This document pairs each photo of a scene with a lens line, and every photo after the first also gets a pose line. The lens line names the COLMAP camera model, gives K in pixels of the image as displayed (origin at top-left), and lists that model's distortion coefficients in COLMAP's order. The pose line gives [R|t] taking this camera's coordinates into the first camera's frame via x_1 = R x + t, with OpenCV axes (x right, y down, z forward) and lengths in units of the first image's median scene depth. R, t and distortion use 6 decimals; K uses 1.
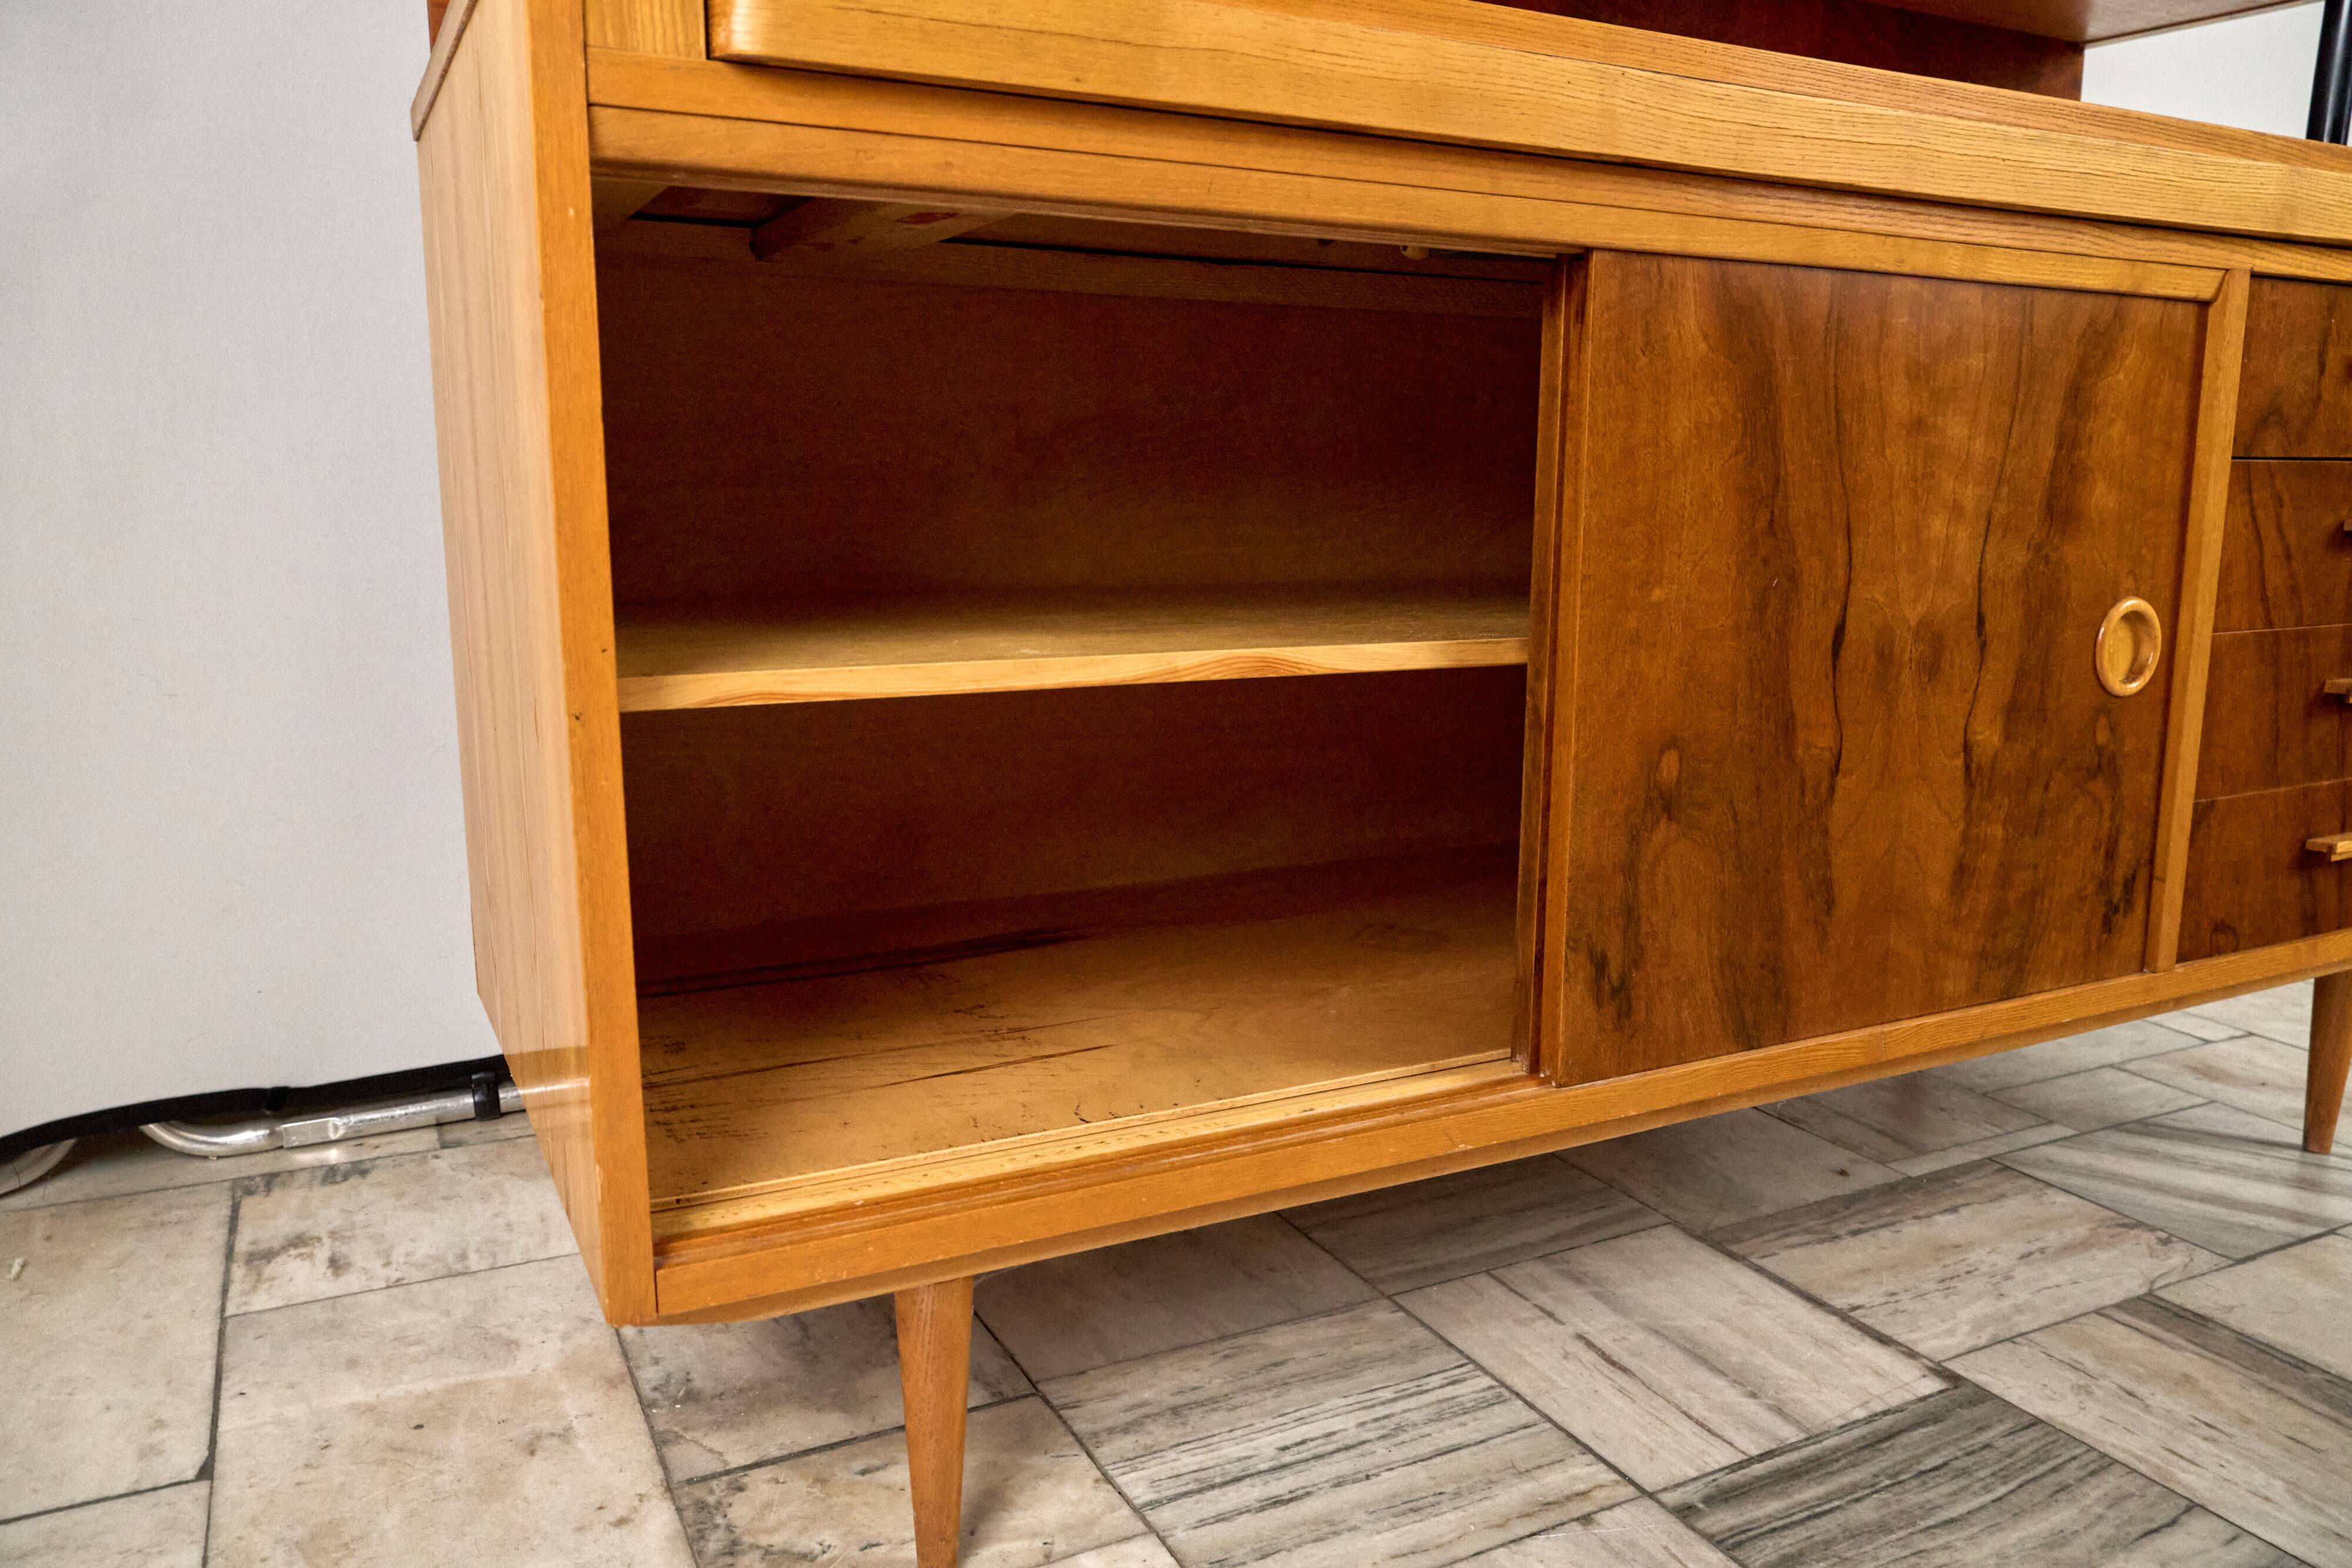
lens RADIAL K [[1713.9, 0, 1180.8], [0, 1713.9, 776.6], [0, 0, 1]] dist [-0.010482, -0.003509]
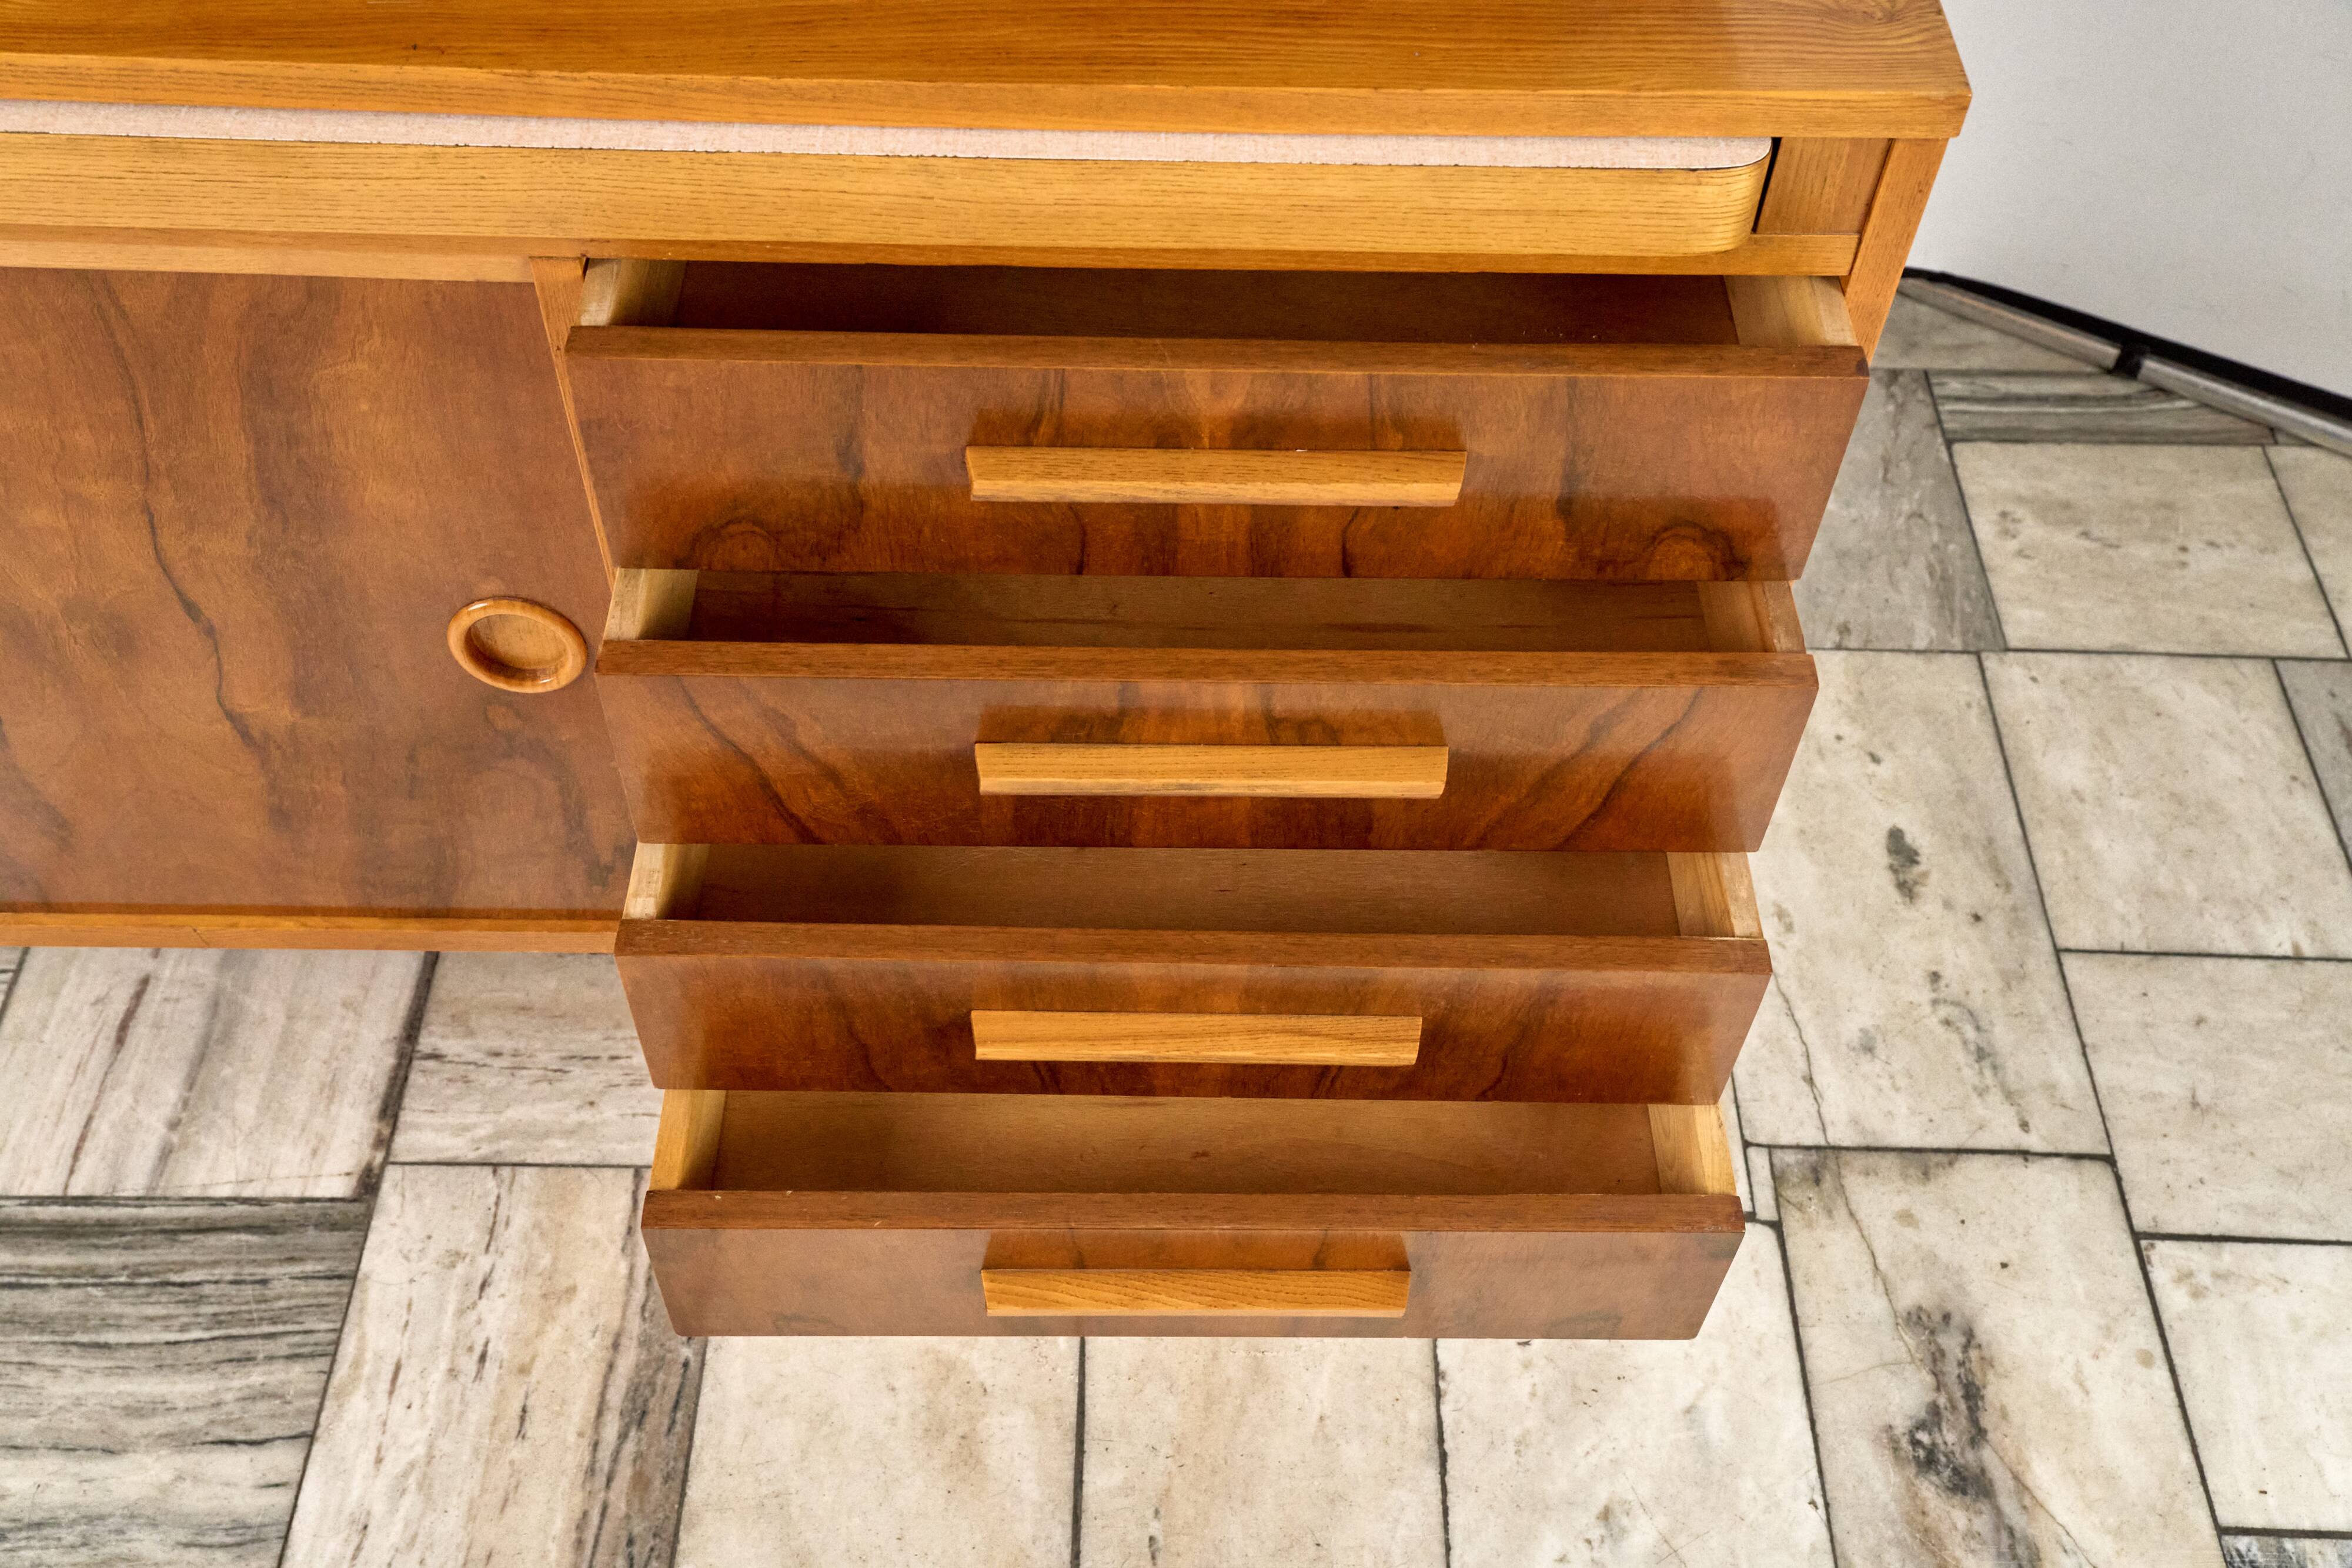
lens RADIAL K [[2286.9, 0, 1176.0], [0, 2286.9, 771.7], [0, 0, 1]] dist [0.072394, -0.021784]
pose [[0.888766, 0.370412, -0.269982, 1.164674], [-0.104978, 0.737855, 0.666746, -0.771108], [0.446178, -0.564239, 0.694665, 0.440299]]
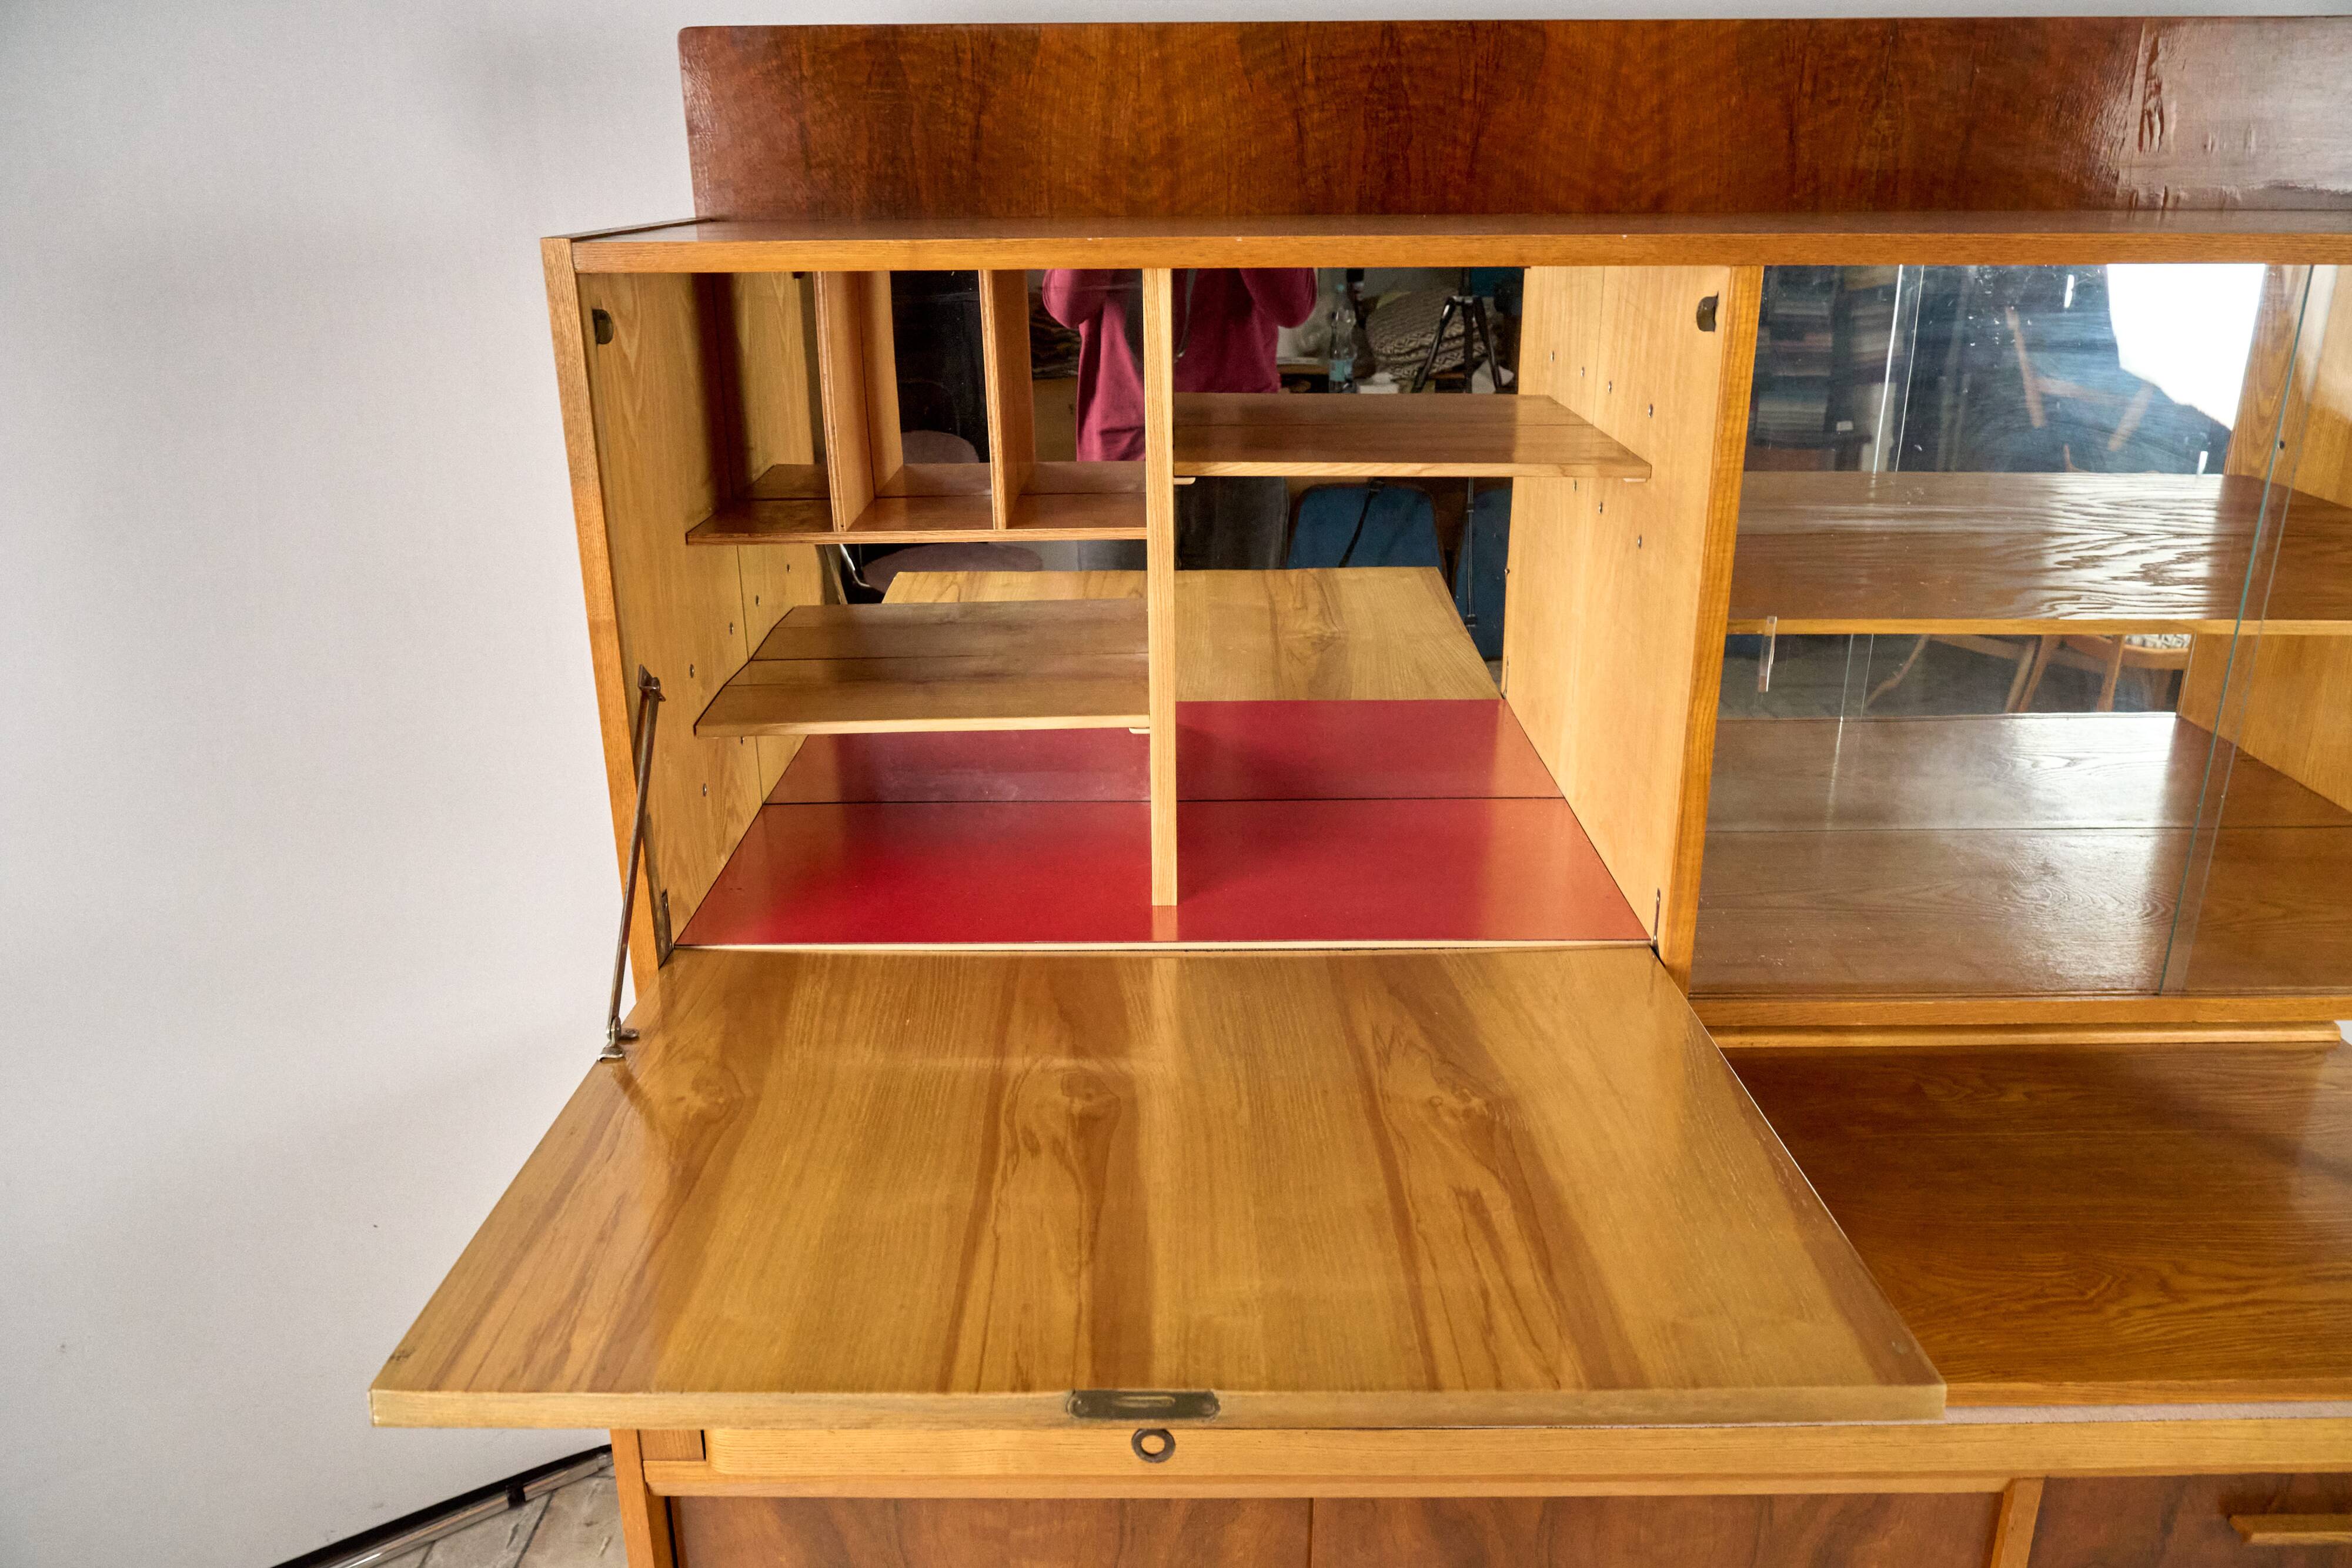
lens RADIAL K [[1713.9, 0, 1180.8], [0, 1713.9, 776.6], [0, 0, 1]] dist [-0.010482, -0.003509]
pose [[0.888857, 0.139182, -0.436535, 0.575437], [-0.069860, 0.982775, 0.171095, -0.957151], [0.452828, -0.121582, 0.883269, -0.218175]]
